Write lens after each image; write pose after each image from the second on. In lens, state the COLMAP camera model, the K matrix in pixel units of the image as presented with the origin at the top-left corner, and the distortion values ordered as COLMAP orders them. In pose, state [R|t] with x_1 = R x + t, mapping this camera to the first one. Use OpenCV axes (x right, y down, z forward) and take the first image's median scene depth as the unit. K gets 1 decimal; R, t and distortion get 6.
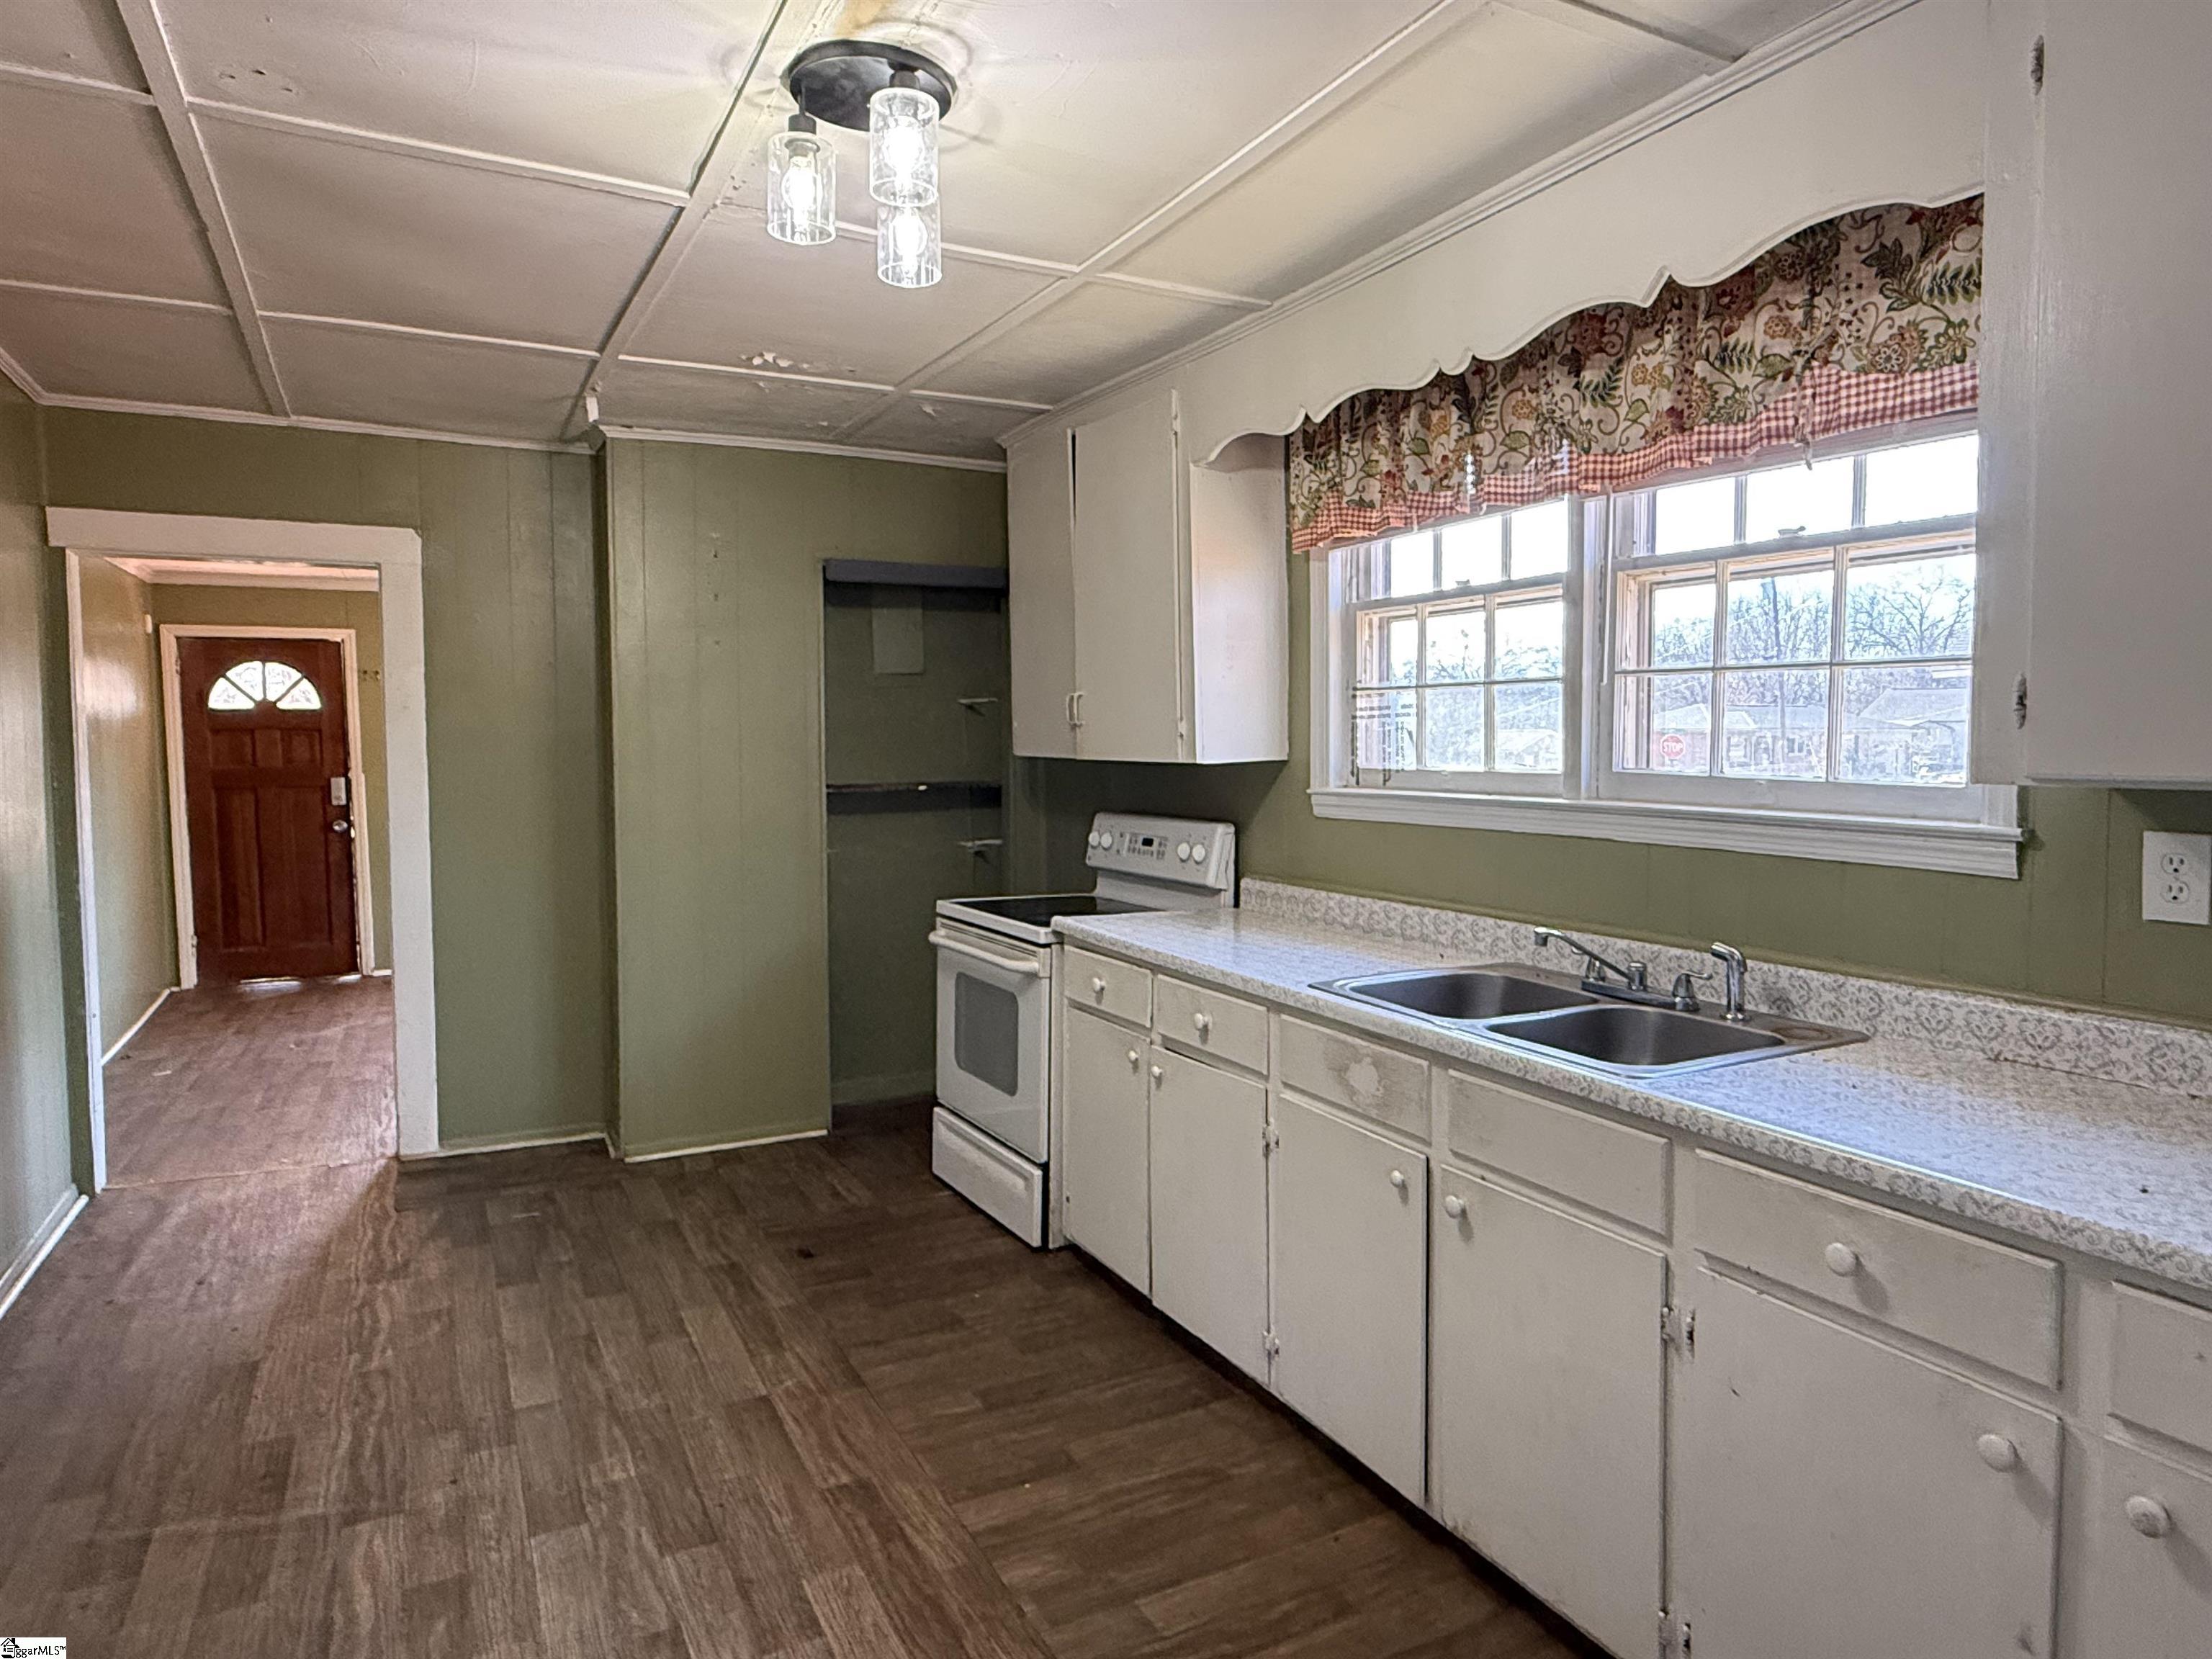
lens RADIAL K [[1336.7, 0, 1107.8], [0, 1336.7, 824.4], [0, 0, 1]] dist [-0.005801, -0.000692]
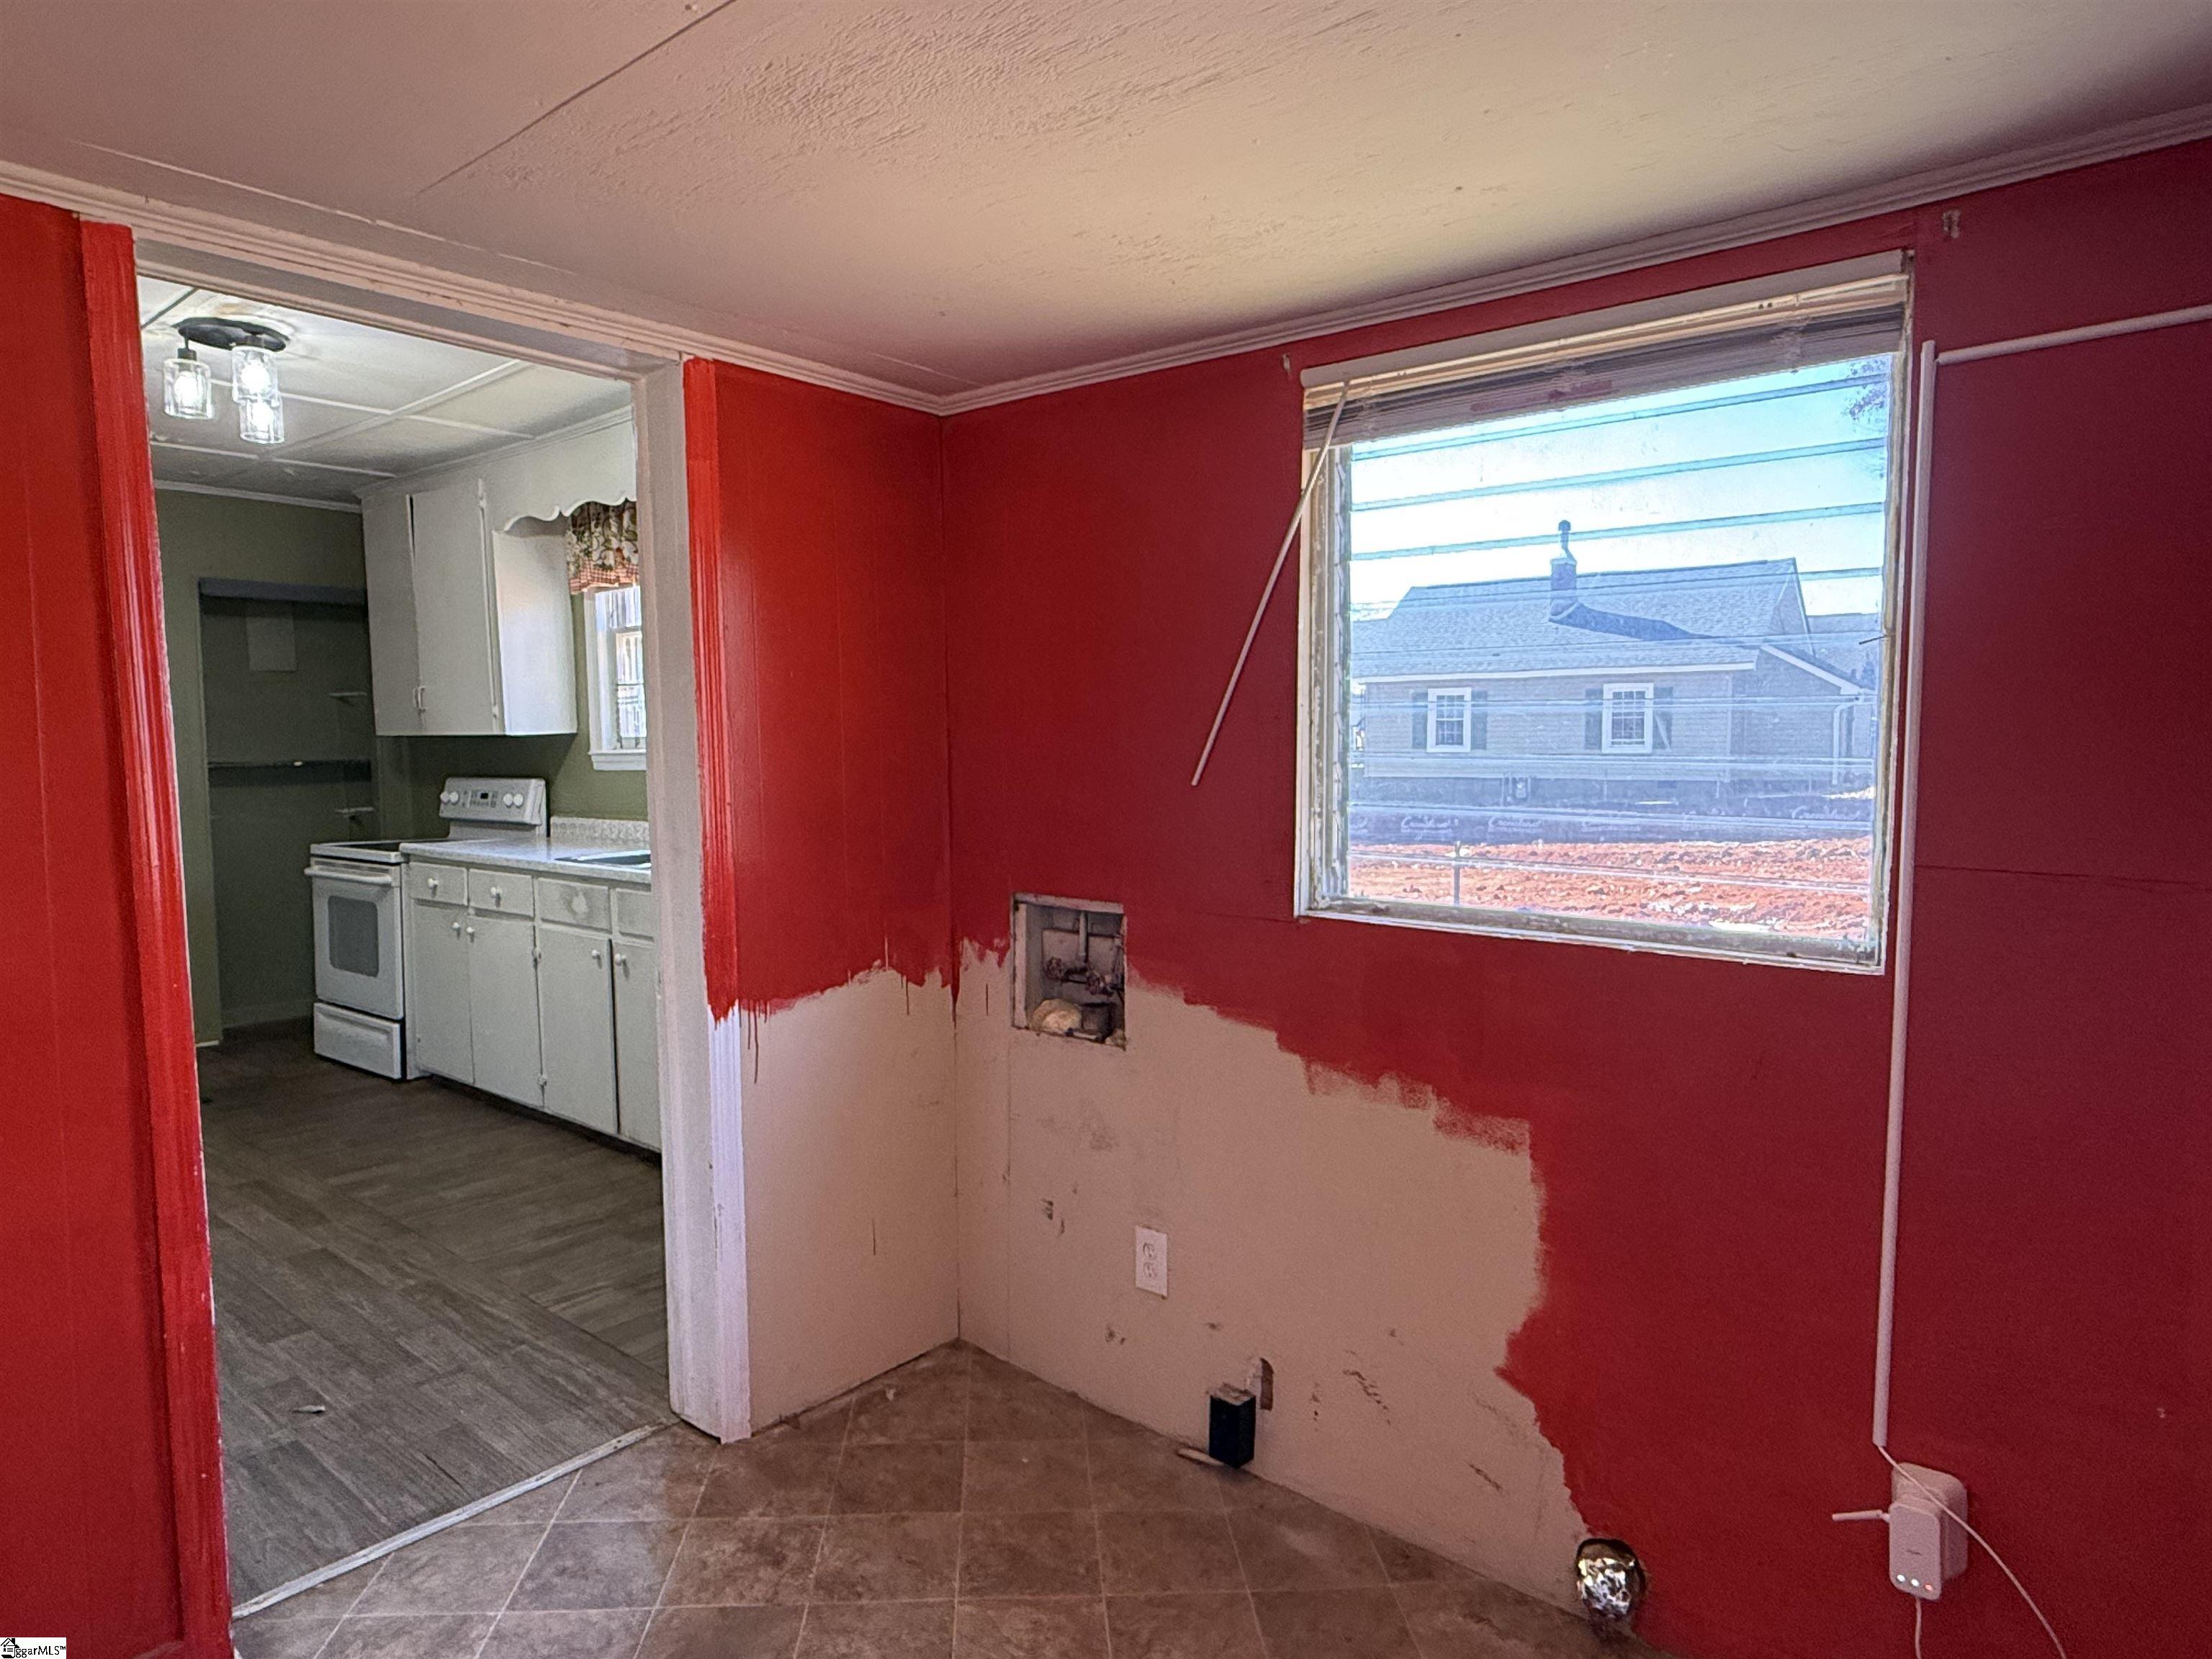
lens RADIAL K [[1336.7, 0, 1099.2], [0, 1336.7, 831.9], [0, 0, 1]] dist [-0.005801, -0.000692]
pose [[0.924974, -0.032352, 0.378651, 0.114234], [0.032111, 0.999460, 0.006953, 0.074237], [-0.378672, 0.005727, 0.925513, -0.624107]]
